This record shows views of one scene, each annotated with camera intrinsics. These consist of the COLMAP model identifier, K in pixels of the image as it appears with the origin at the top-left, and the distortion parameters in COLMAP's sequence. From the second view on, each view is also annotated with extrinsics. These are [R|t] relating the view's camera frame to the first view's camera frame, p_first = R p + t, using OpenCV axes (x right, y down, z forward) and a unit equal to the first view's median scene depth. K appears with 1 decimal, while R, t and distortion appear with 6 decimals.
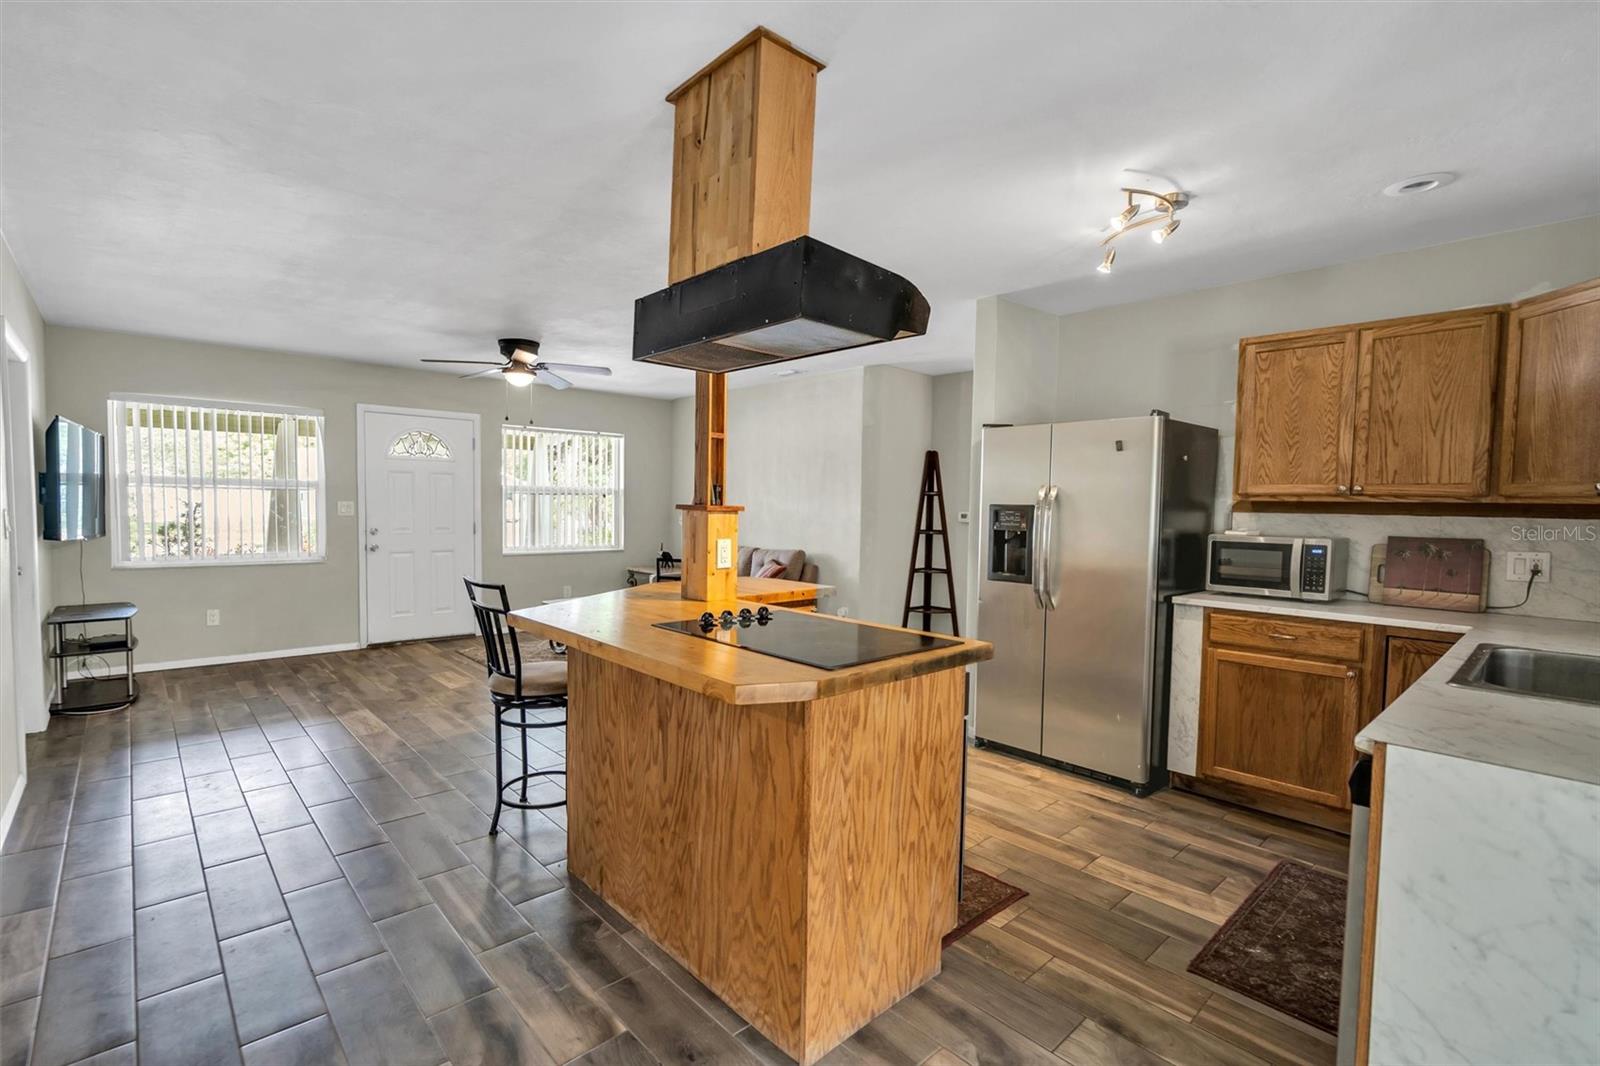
lens RADIAL K [[725.4, 0, 749.5], [0, 725.4, 541.4], [0, 0, 1]] dist [-0.005727, 0.000077]
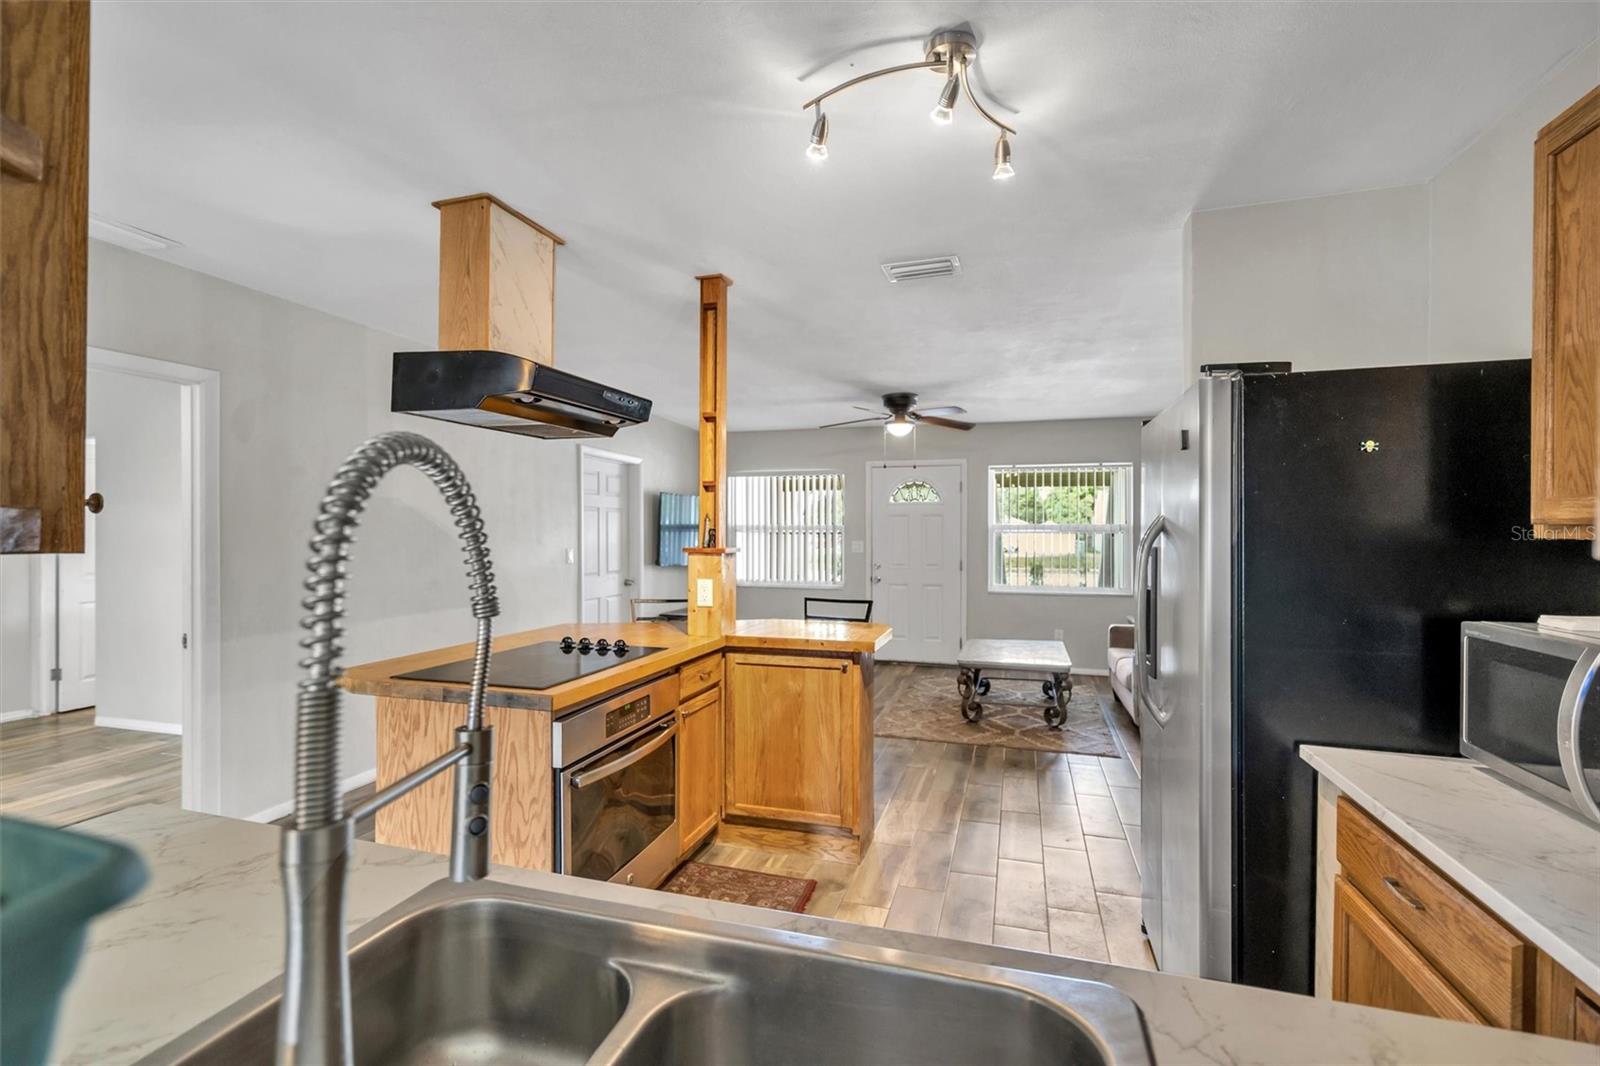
lens RADIAL K [[725.4, 0, 793.6], [0, 725.4, 536.8], [0, 0, 1]] dist [-0.005727, 0.000077]
pose [[0.528085, -0.008512, -0.849149, 1.102901], [-0.039220, 0.998638, -0.034401, -0.039910], [0.848285, 0.051471, 0.527032, 0.635181]]
